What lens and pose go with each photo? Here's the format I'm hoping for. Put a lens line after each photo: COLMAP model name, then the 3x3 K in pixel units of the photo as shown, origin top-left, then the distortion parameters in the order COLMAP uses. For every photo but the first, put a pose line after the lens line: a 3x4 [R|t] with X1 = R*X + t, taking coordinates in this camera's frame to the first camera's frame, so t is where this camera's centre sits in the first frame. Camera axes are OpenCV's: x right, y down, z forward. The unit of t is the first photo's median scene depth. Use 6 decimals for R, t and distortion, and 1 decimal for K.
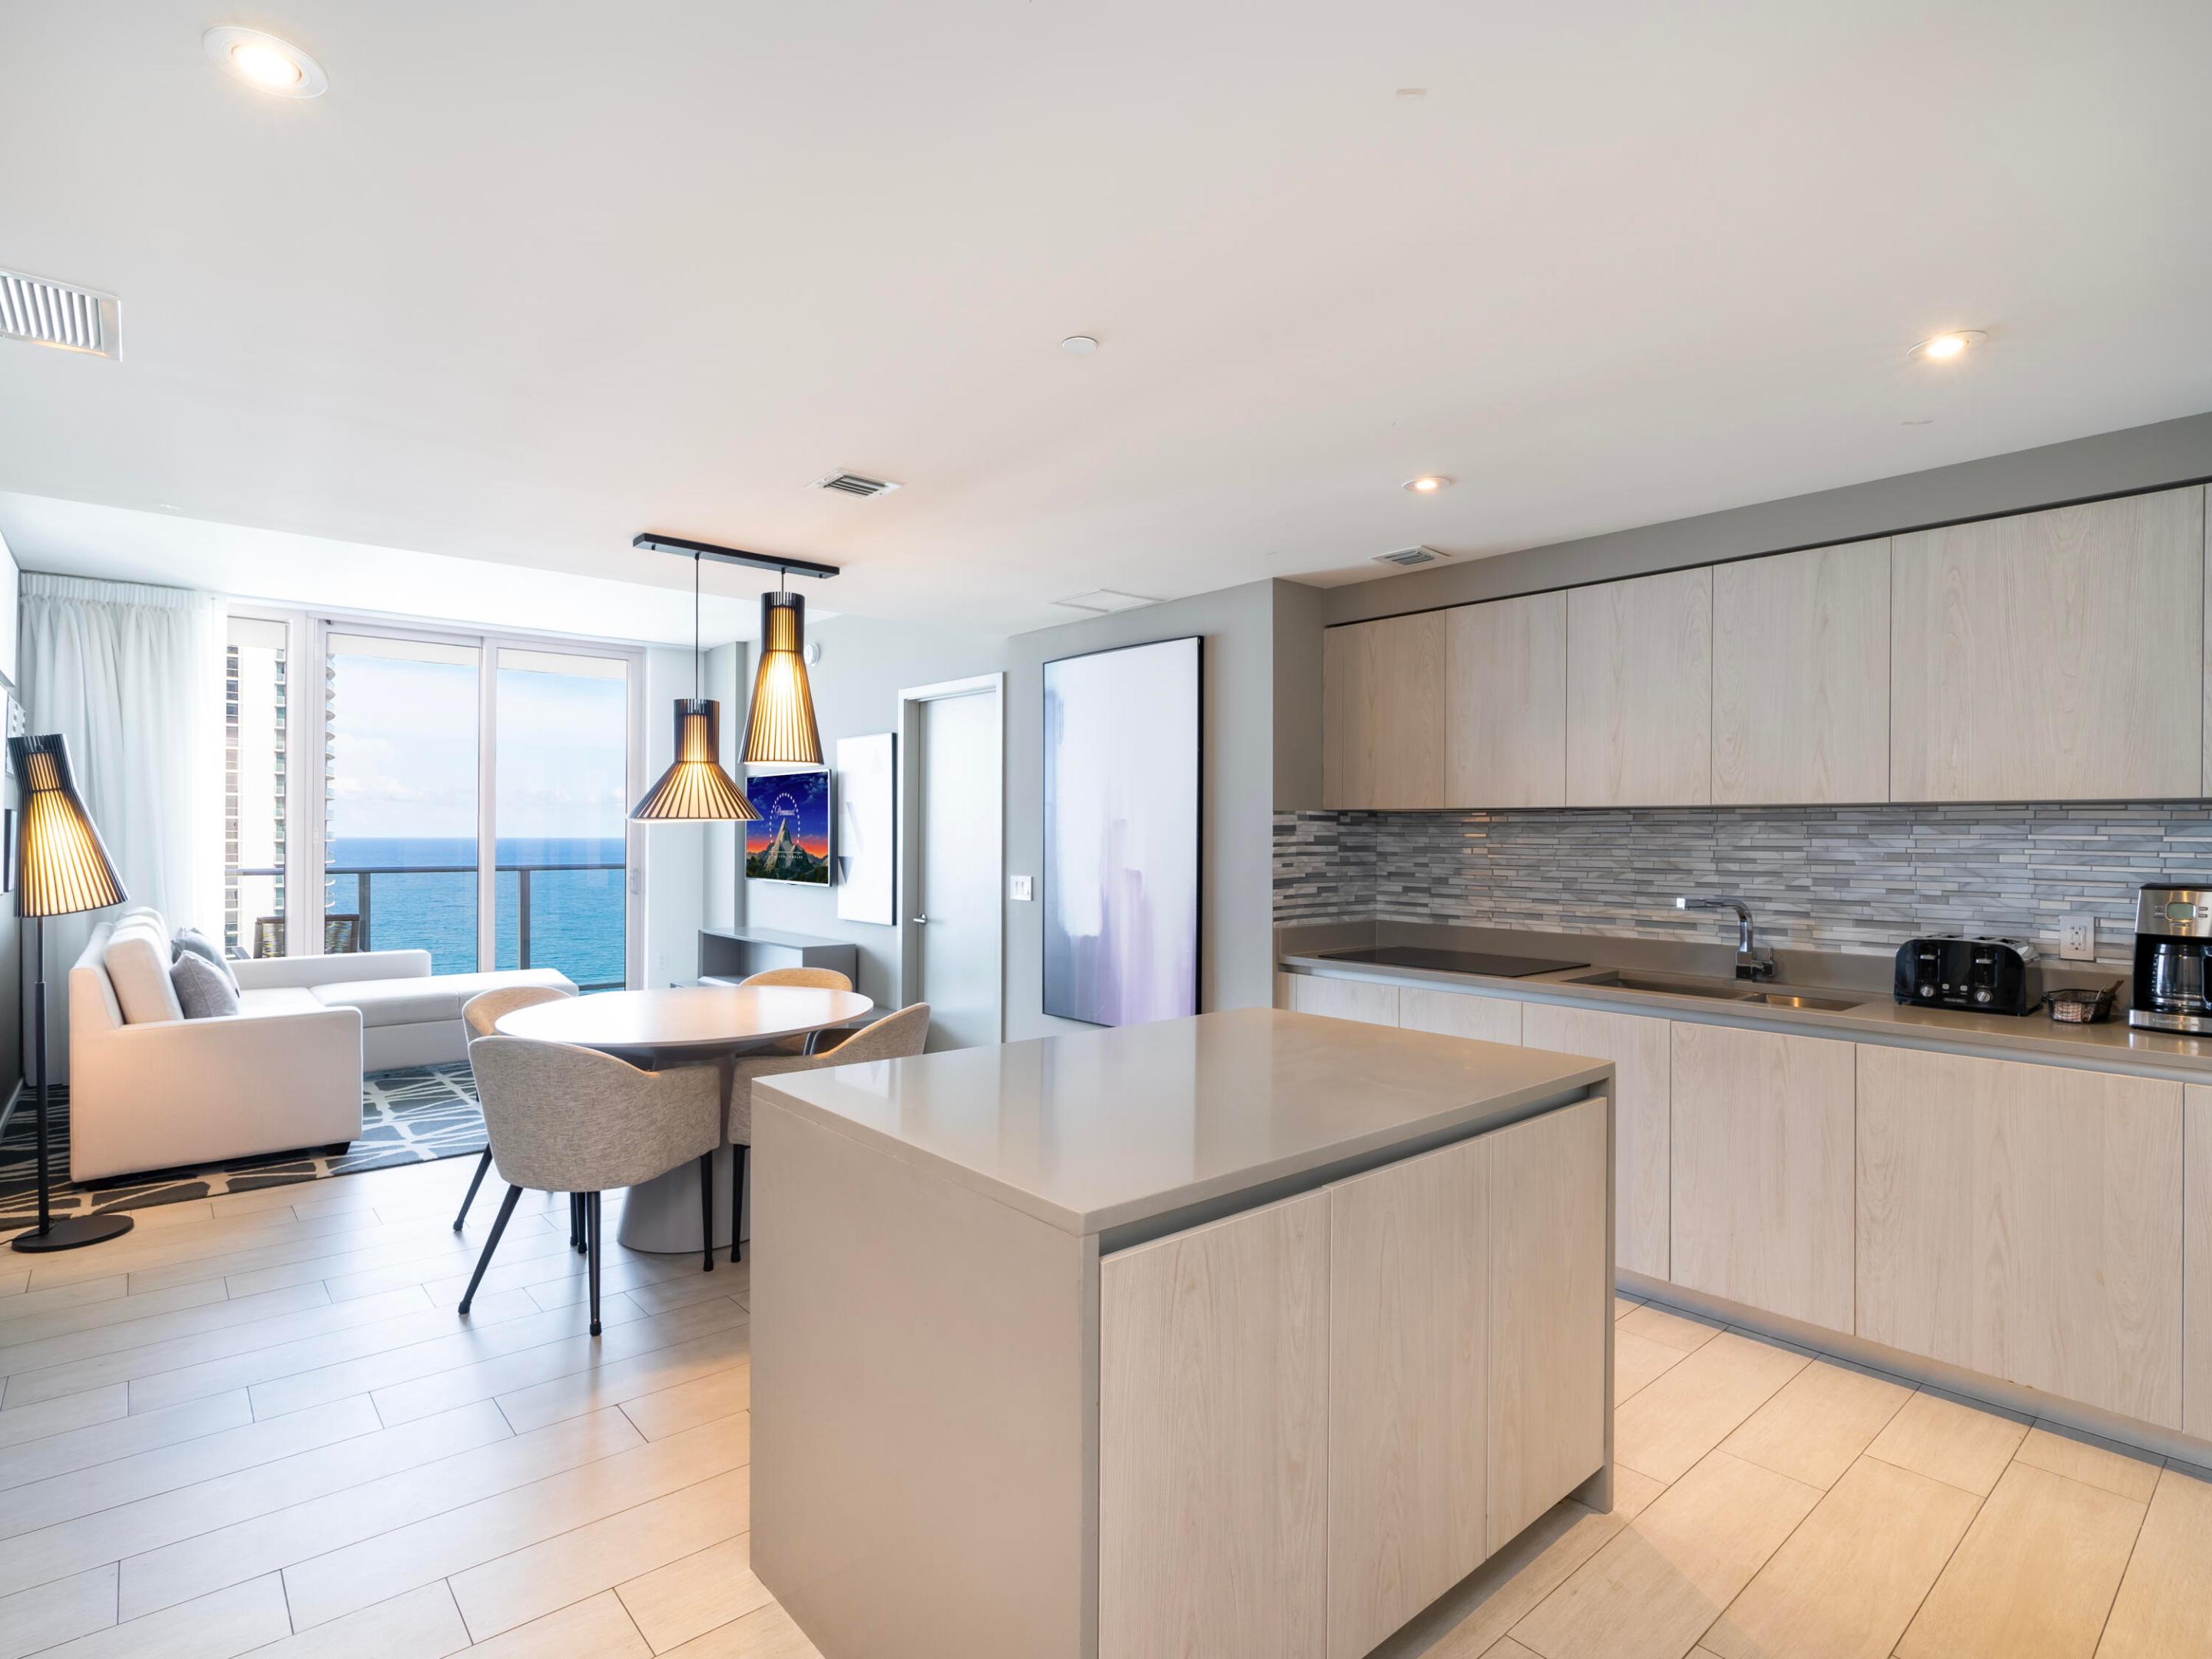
lens RADIAL K [[1120.1, 0, 1089.3], [0, 1120.1, 834.7], [0, 0, 1]] dist [-0.009735, 0.003682]
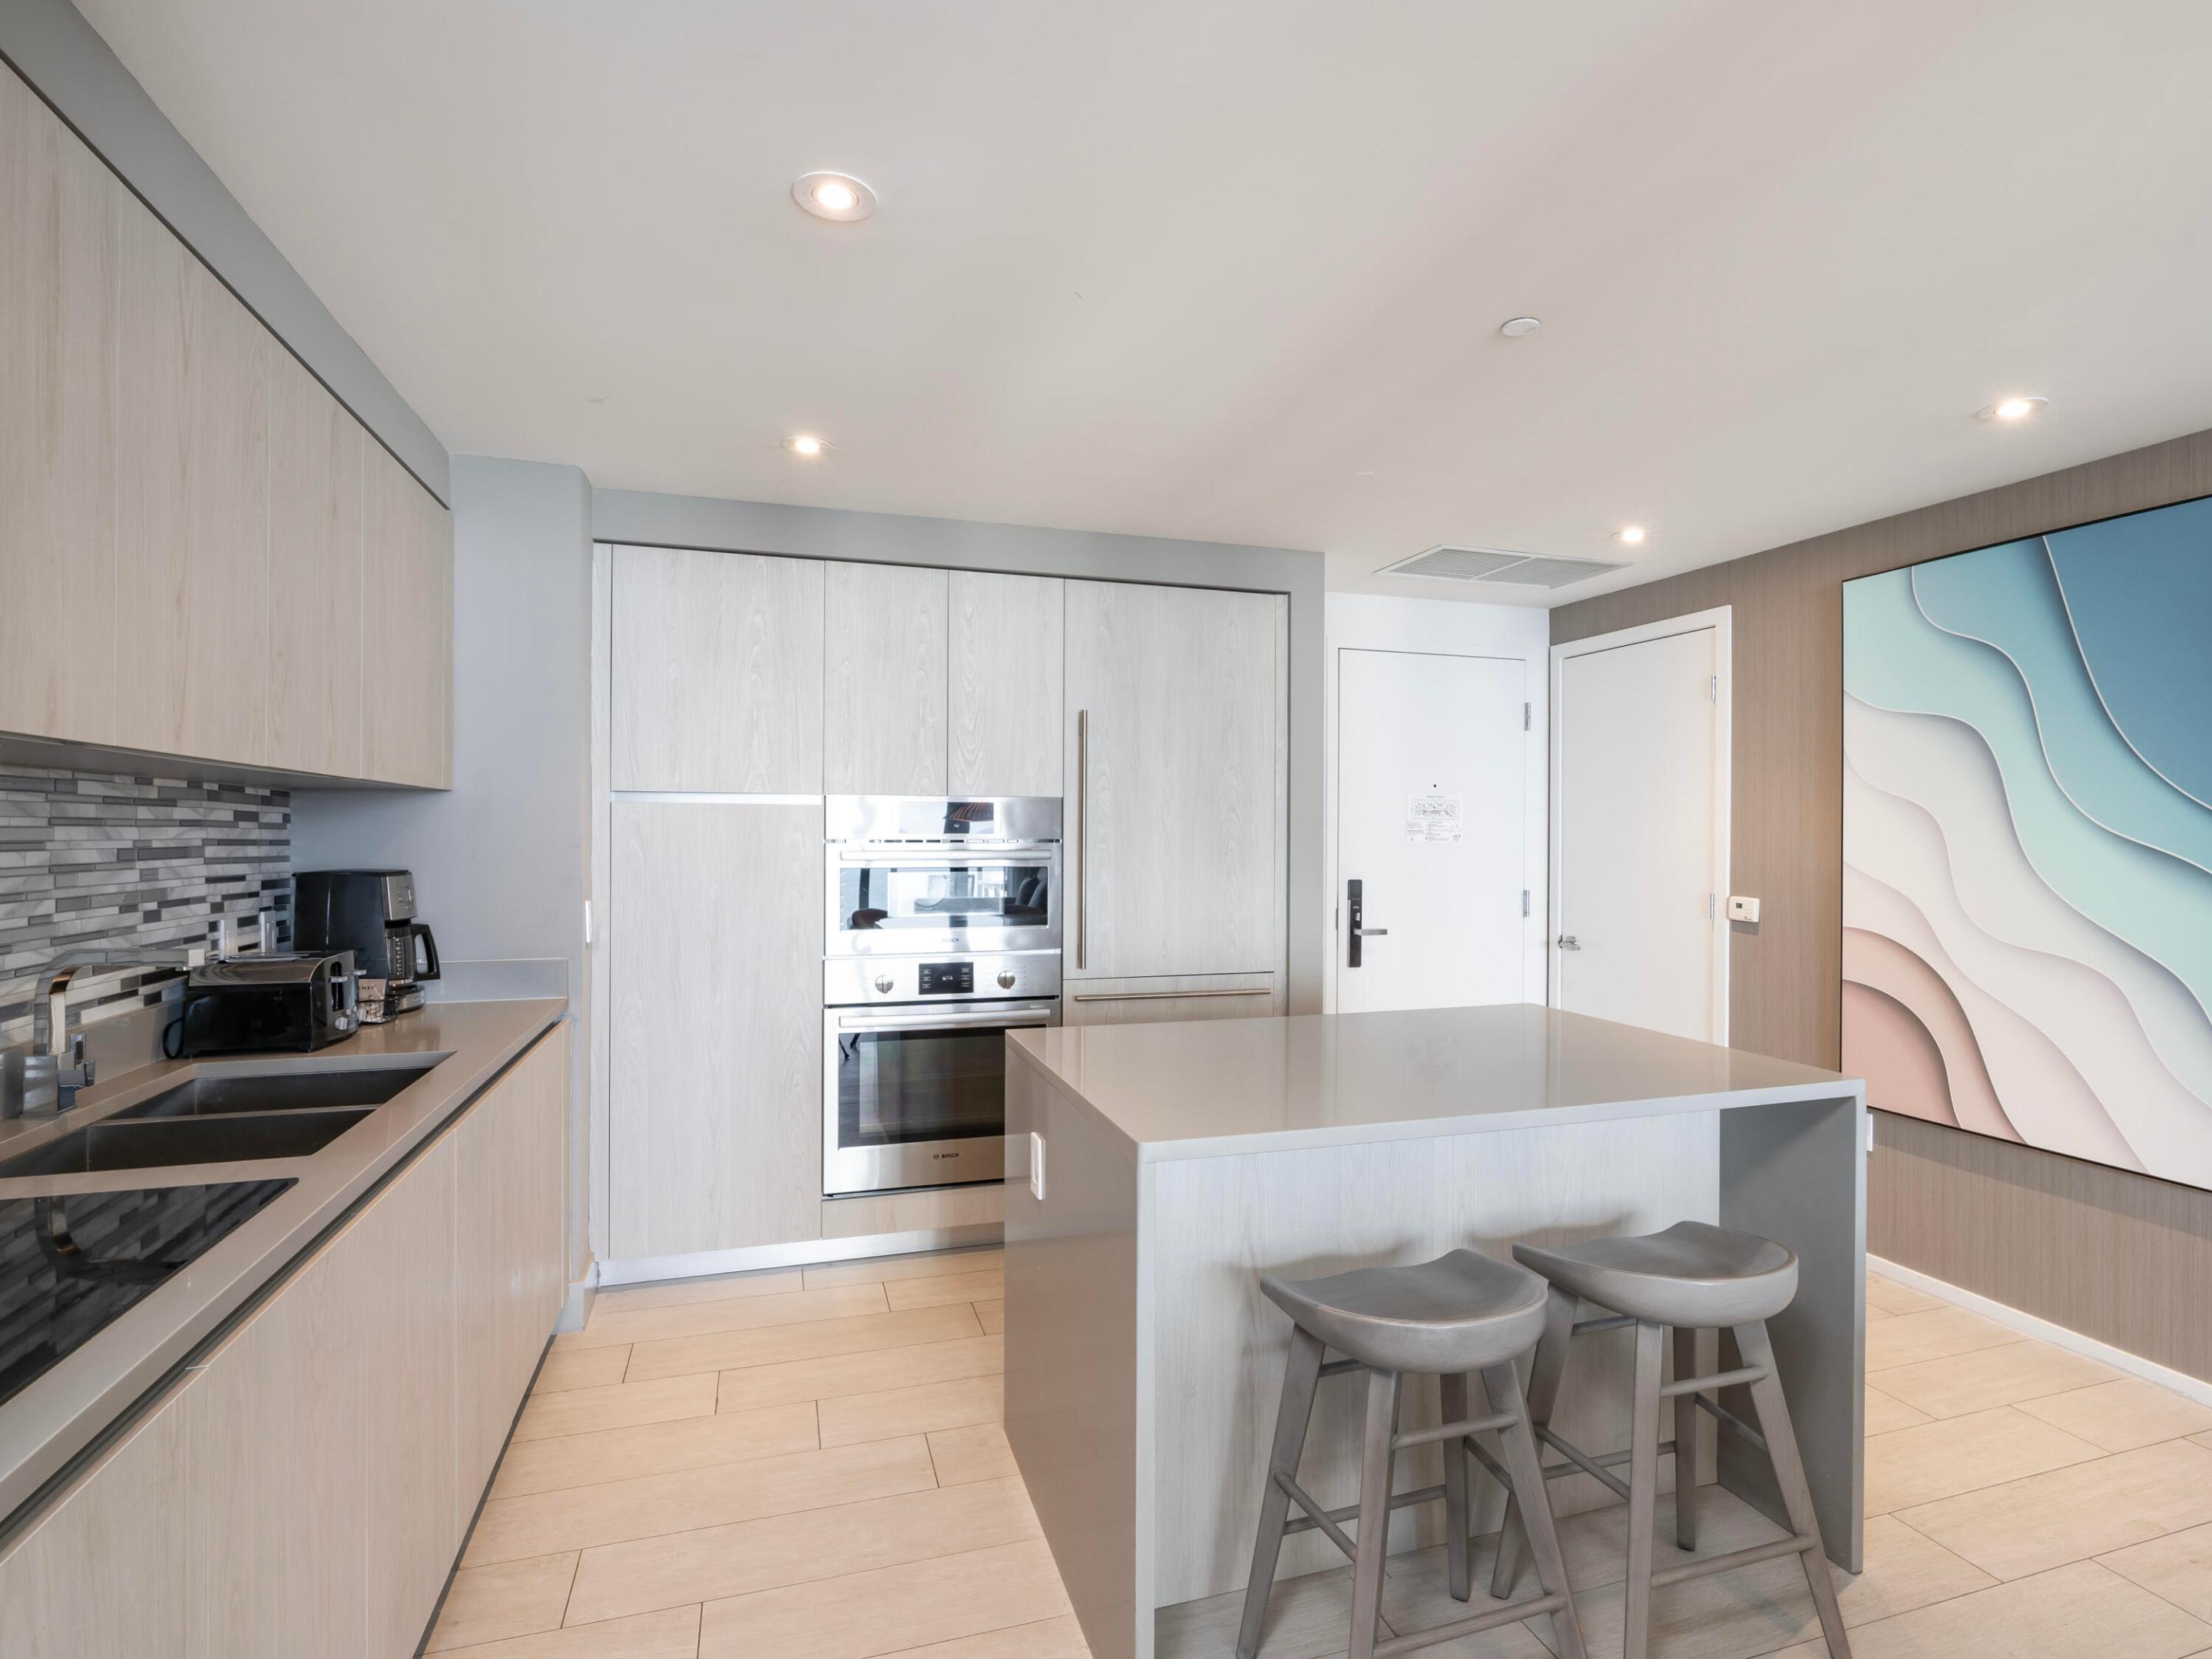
lens RADIAL K [[1120.1, 0, 1129.0], [0, 1120.1, 833.1], [0, 0, 1]] dist [-0.009735, 0.003682]
pose [[-0.924253, -0.008351, 0.381690, -0.037925], [-0.007353, 0.999965, 0.004071, 0.000473], [-0.381711, 0.000956, -0.924281, 1.107690]]
